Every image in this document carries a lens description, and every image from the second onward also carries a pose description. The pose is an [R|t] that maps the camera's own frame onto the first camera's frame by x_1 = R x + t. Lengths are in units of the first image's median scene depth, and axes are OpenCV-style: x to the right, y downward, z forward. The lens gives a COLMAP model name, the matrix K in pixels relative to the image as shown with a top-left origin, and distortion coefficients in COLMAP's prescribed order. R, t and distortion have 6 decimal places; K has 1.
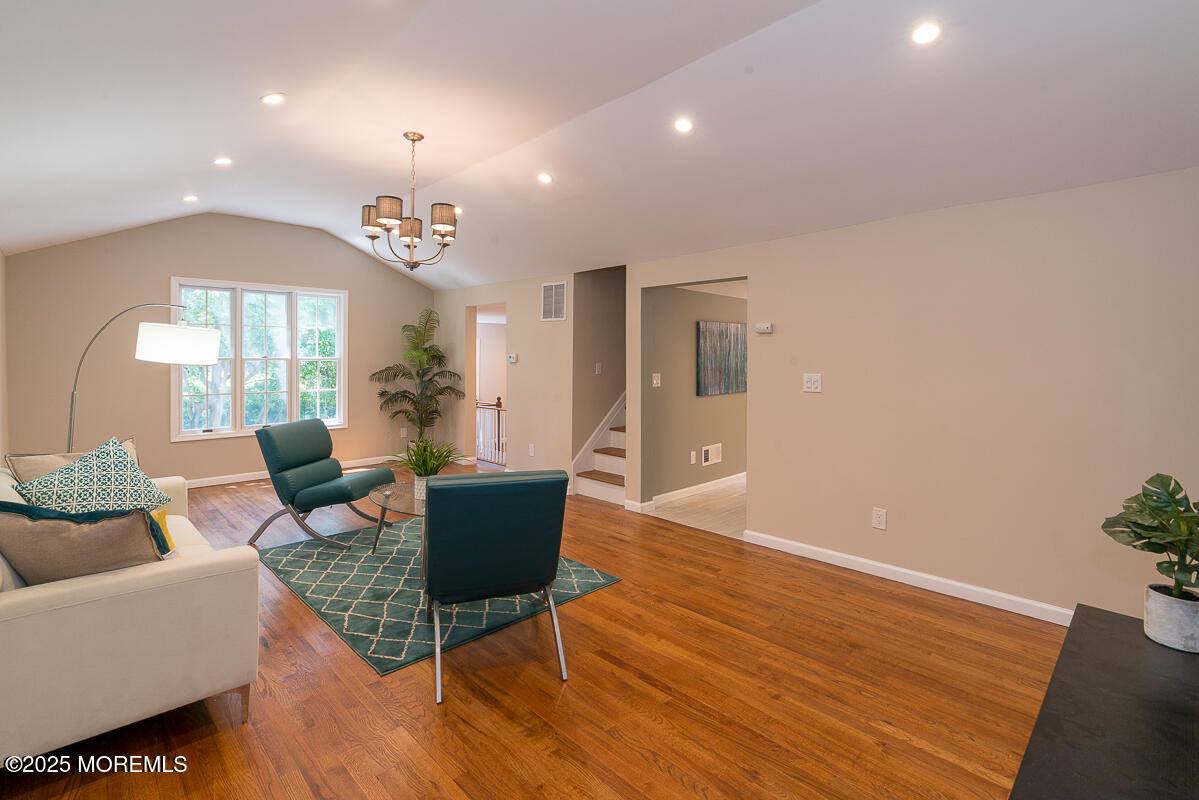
lens RADIAL K [[557.5, 0, 564.1], [0, 557.5, 365.4], [0, 0, 1]] dist [0.004463, 0.000225]
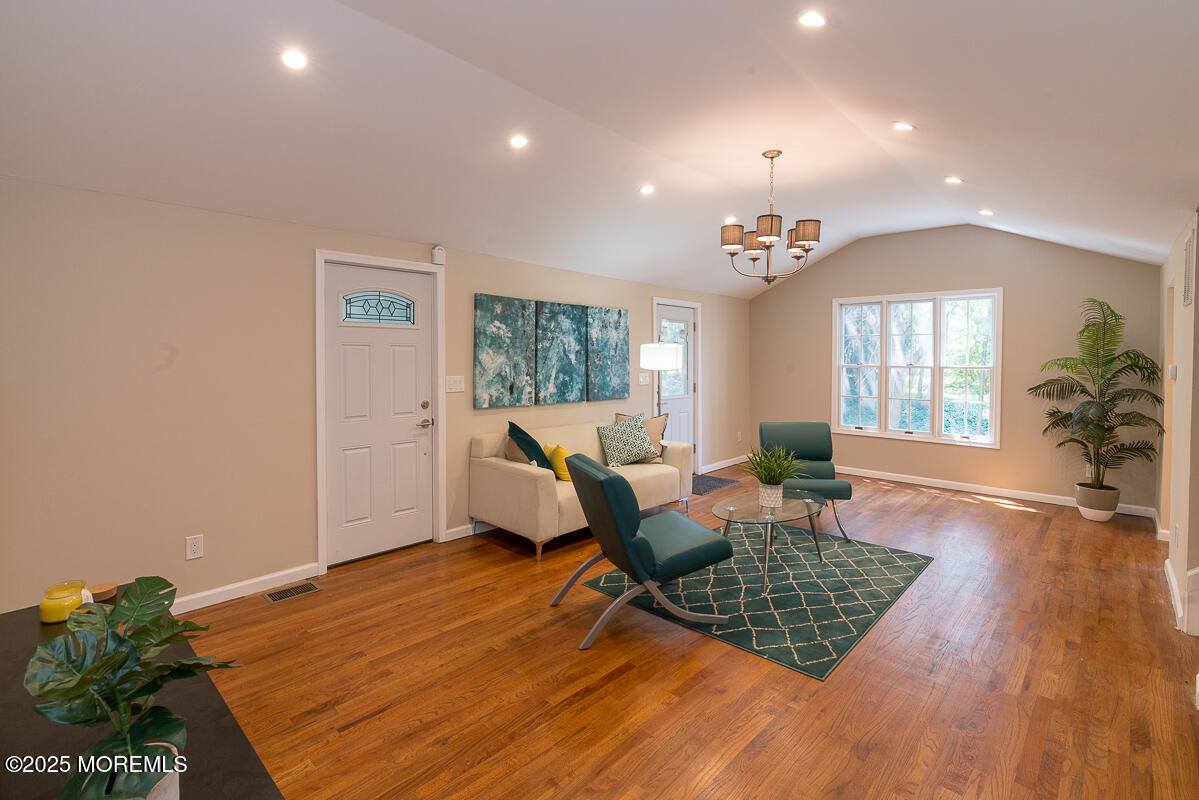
lens RADIAL K [[557.5, 0, 609.1], [0, 557.5, 359.3], [0, 0, 1]] dist [0.004463, 0.000225]
pose [[0.081071, -0.000421, -0.996708, 0.456440], [-0.019694, 0.999804, -0.002024, -0.012240], [0.996514, 0.019793, 0.081047, 0.378312]]
